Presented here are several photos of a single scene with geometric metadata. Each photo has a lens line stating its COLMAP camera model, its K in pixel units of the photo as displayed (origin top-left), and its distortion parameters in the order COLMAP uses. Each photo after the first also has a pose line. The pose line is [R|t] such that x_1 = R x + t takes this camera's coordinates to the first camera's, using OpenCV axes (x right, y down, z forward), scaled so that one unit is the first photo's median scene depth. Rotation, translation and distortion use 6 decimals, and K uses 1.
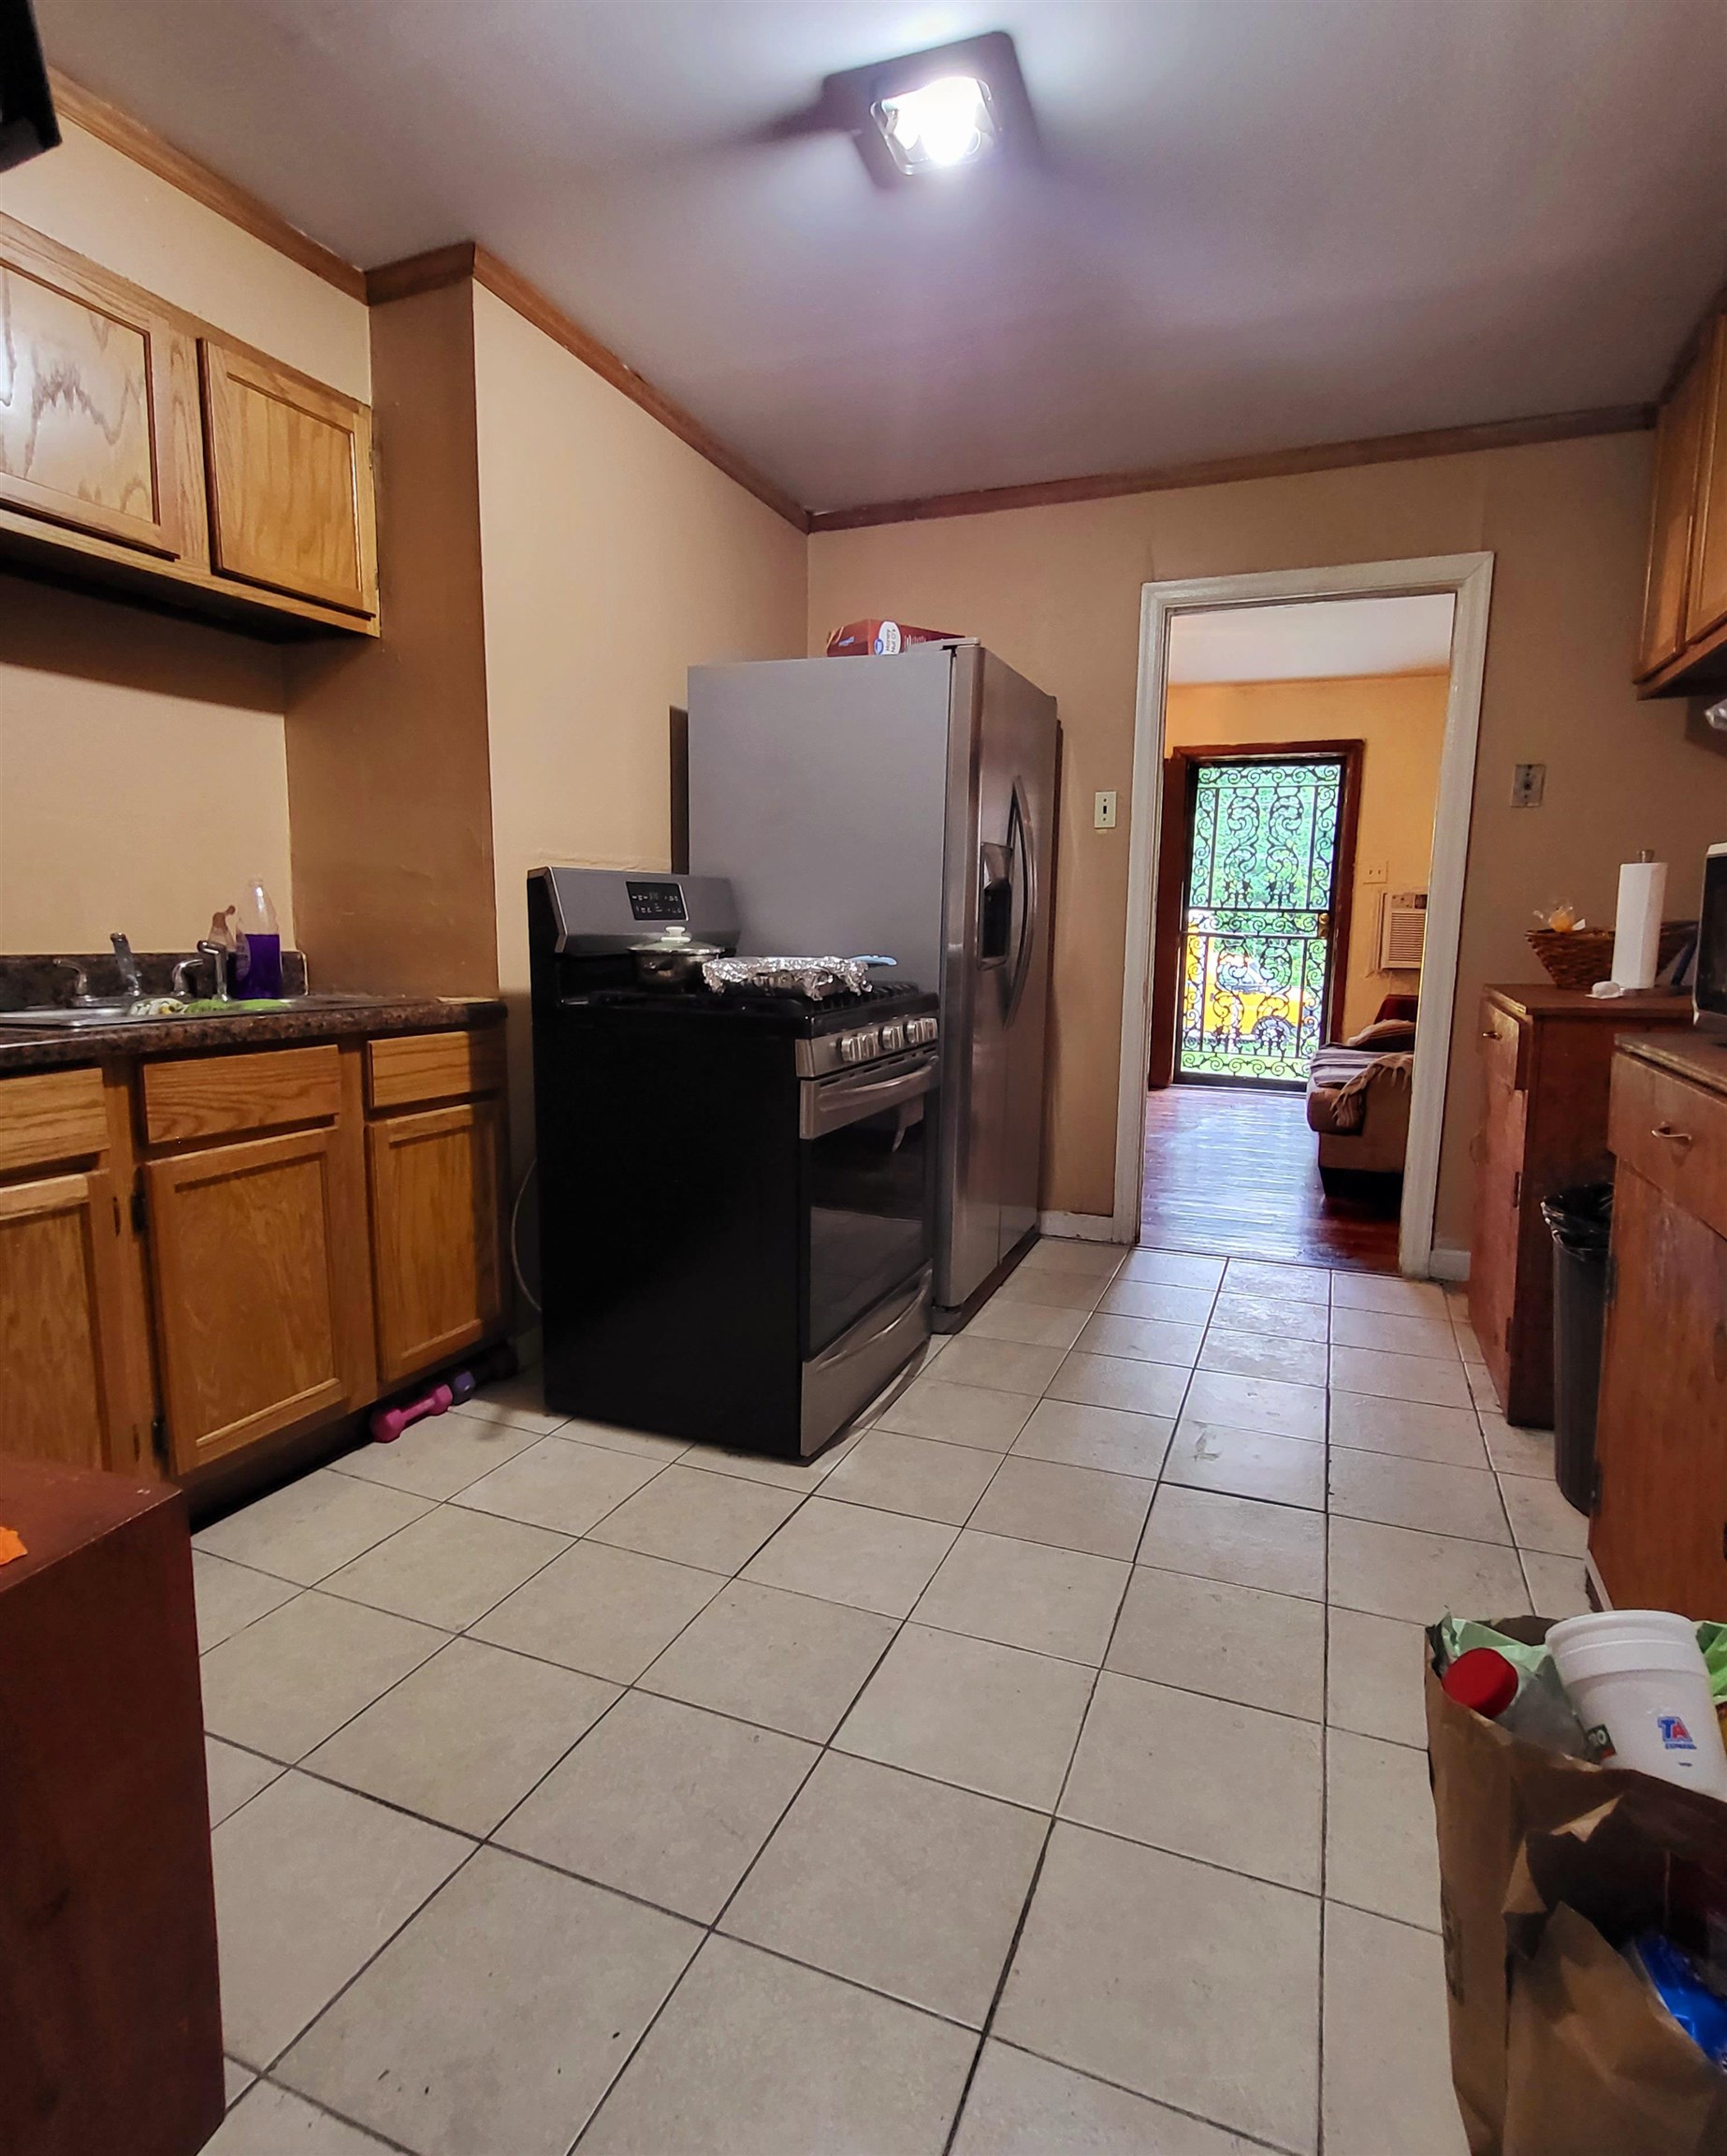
lens RADIAL K [[1155.4, 0, 863.9], [0, 1155.4, 1069.0], [0, 0, 1]] dist [0.000302, 0.000145]
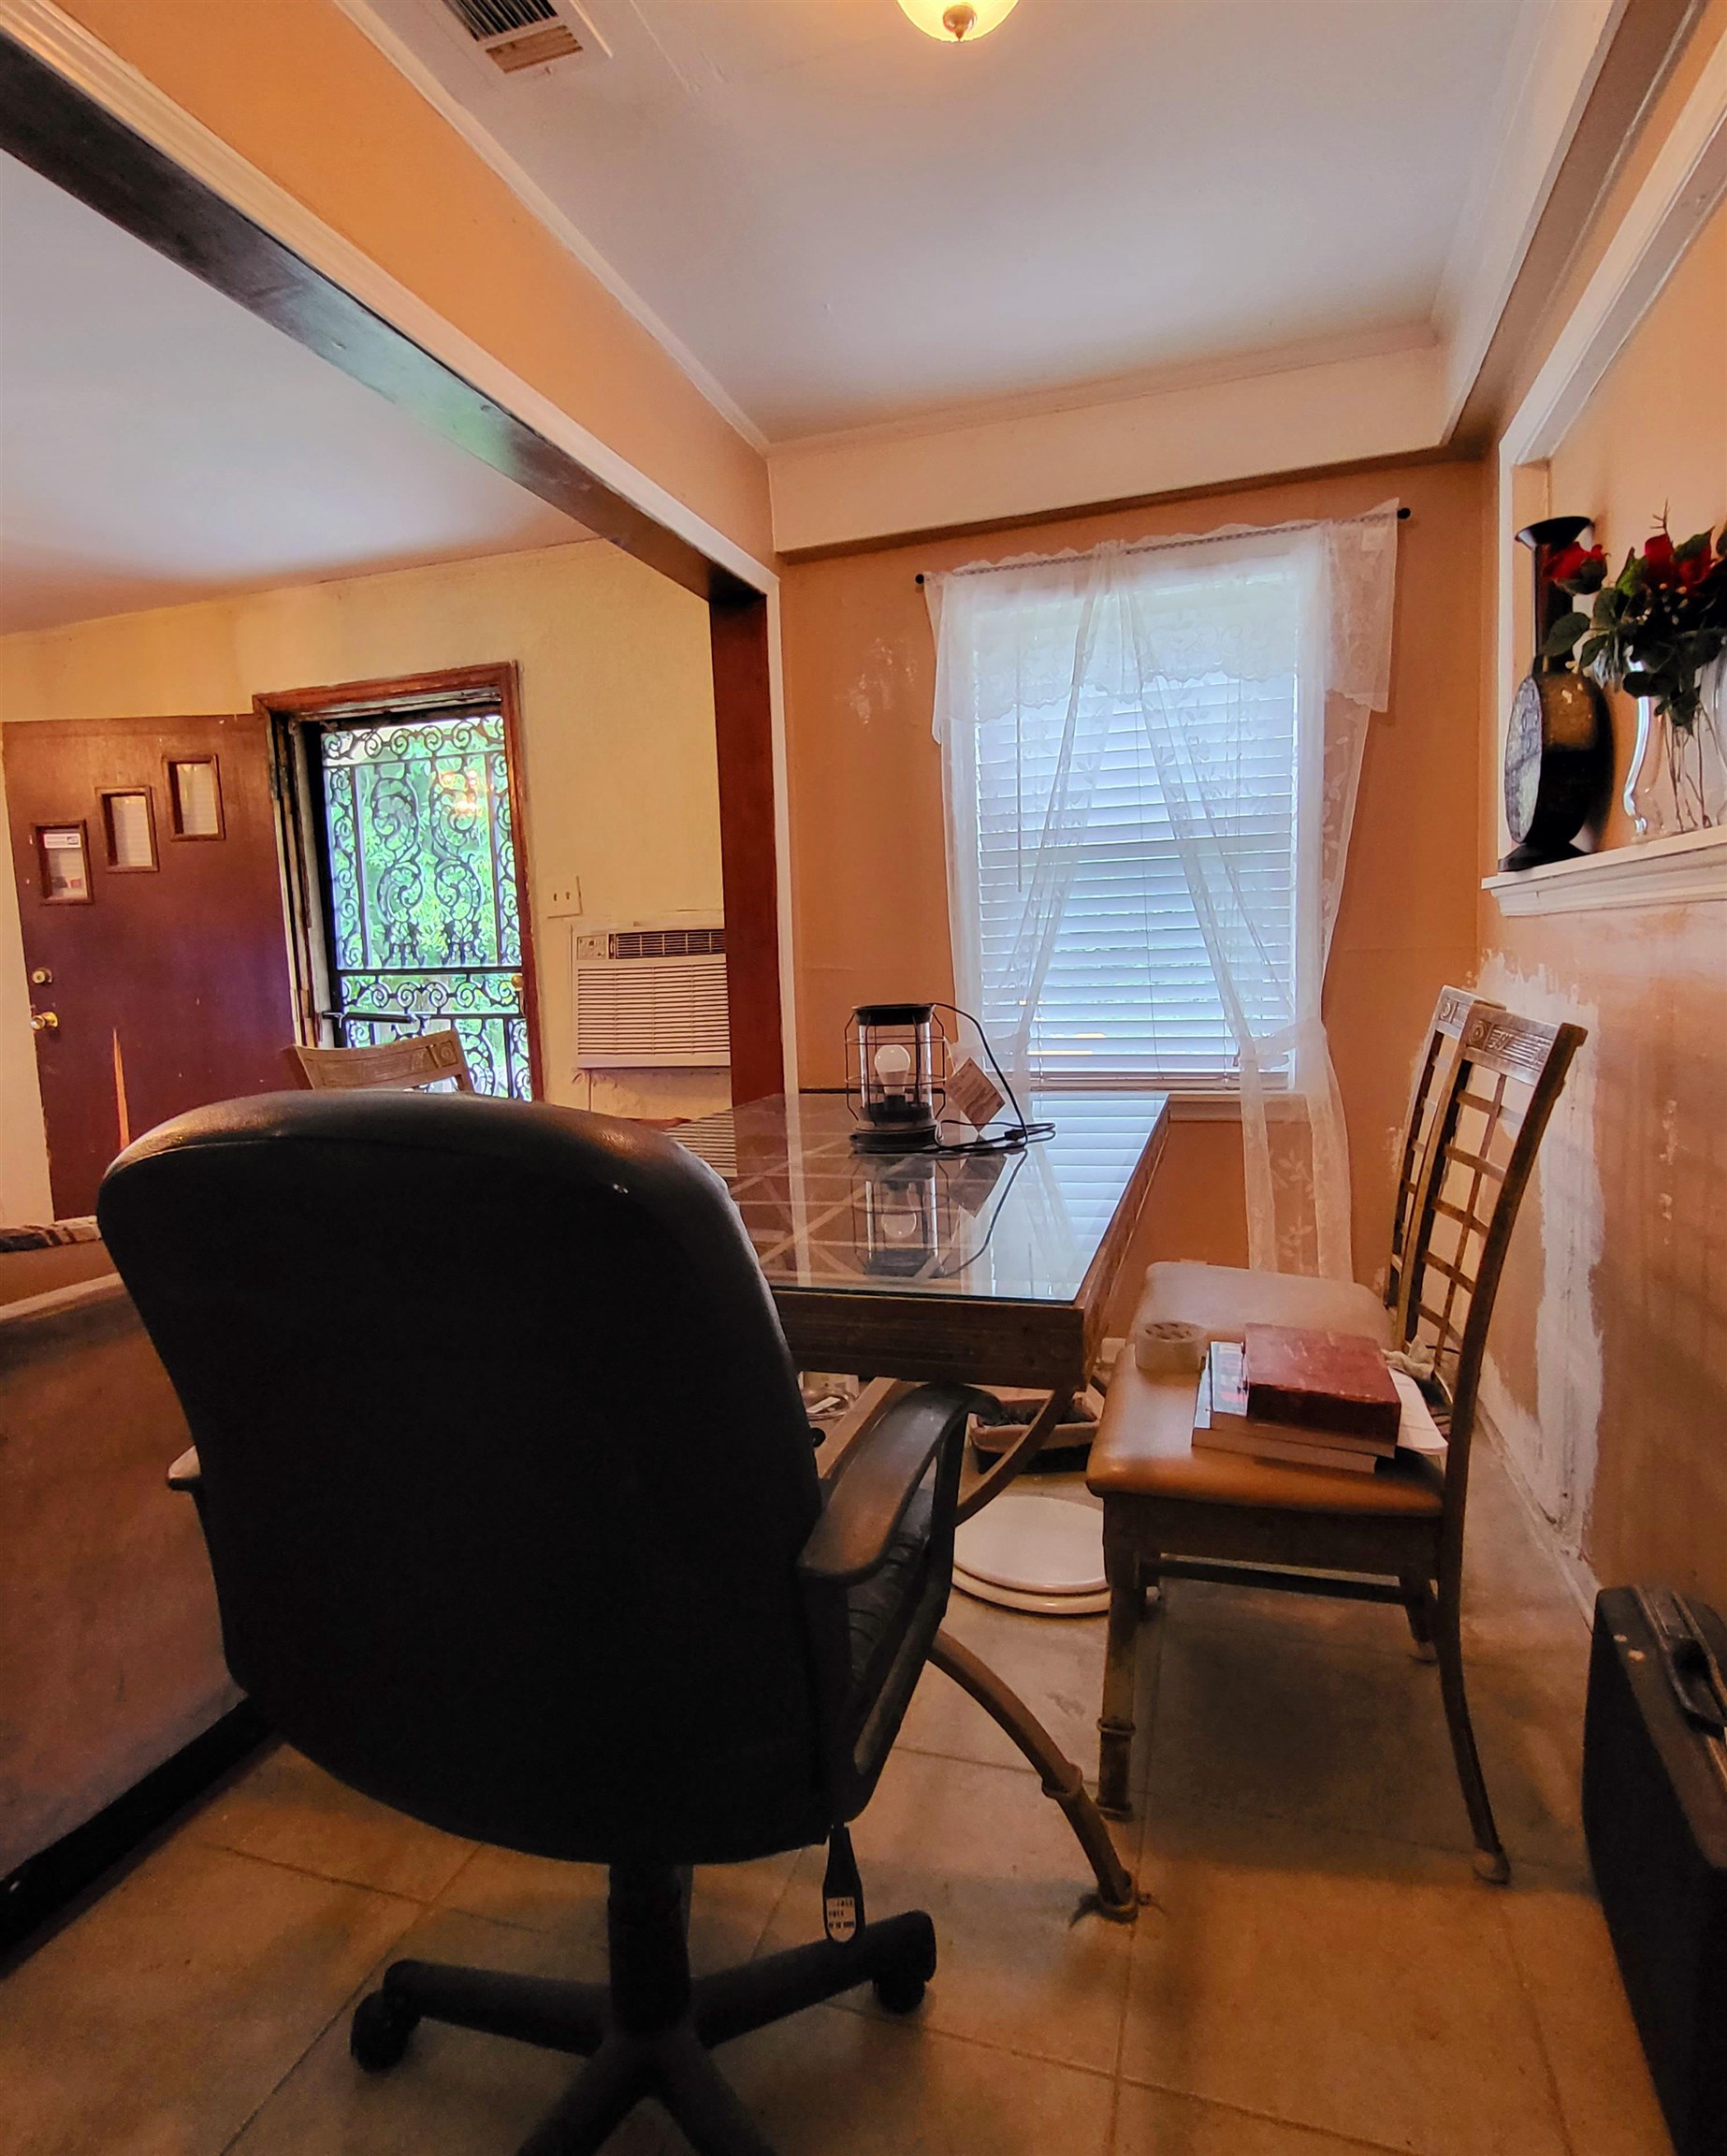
lens RADIAL K [[1155.4, 0, 864.2], [0, 1155.4, 1086.7], [0, 0, 1]] dist [0.000302, 0.000145]
pose [[0.995465, -0.057755, 0.075595, 0.511095], [0.059818, 0.997888, -0.025314, -0.052177], [-0.073974, 0.029721, 0.996817, 0.408025]]
